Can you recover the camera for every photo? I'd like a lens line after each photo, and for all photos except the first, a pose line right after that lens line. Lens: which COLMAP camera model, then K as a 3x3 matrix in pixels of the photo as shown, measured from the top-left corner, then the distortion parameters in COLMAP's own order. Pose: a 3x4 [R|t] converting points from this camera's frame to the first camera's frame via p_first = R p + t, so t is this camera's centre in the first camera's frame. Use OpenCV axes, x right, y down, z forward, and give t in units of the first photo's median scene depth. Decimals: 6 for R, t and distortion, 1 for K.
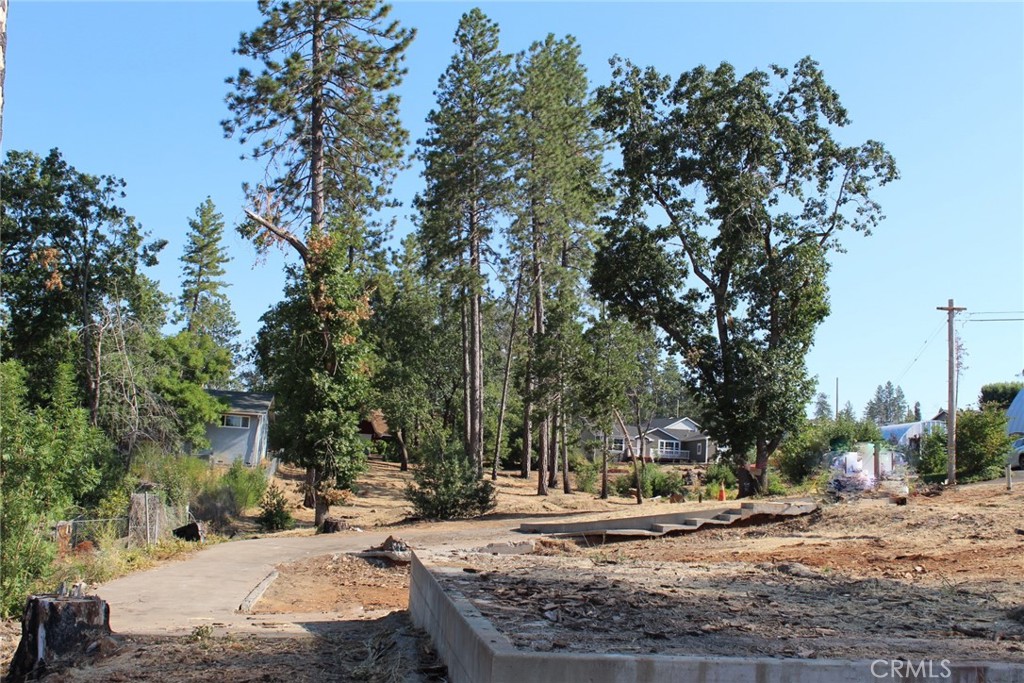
lens RADIAL K [[1143.2, 0, 512.0], [0, 1143.2, 341.5], [0, 0, 1]] dist [-0.081637, -0.010198]
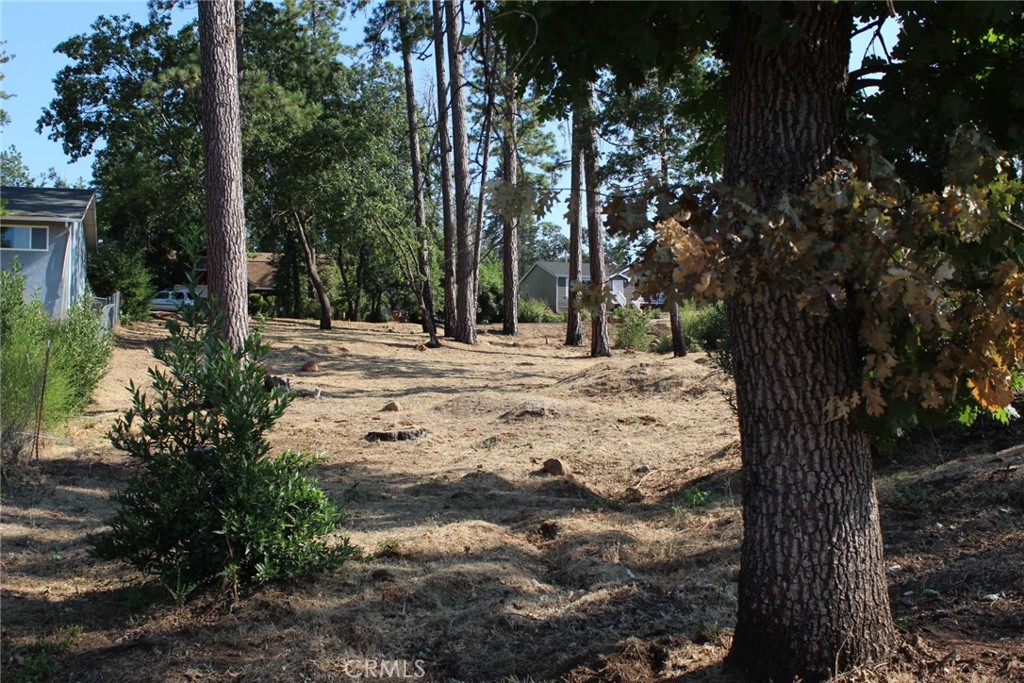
lens RADIAL K [[1143.2, 0, 512.0], [0, 1143.2, 341.5], [0, 0, 1]] dist [-0.081637, -0.010198]
pose [[0.986464, -0.057421, 0.153593, -0.094732], [0.039464, 0.992287, 0.117513, 0.054190], [-0.159156, -0.109861, 0.981122, 0.416997]]
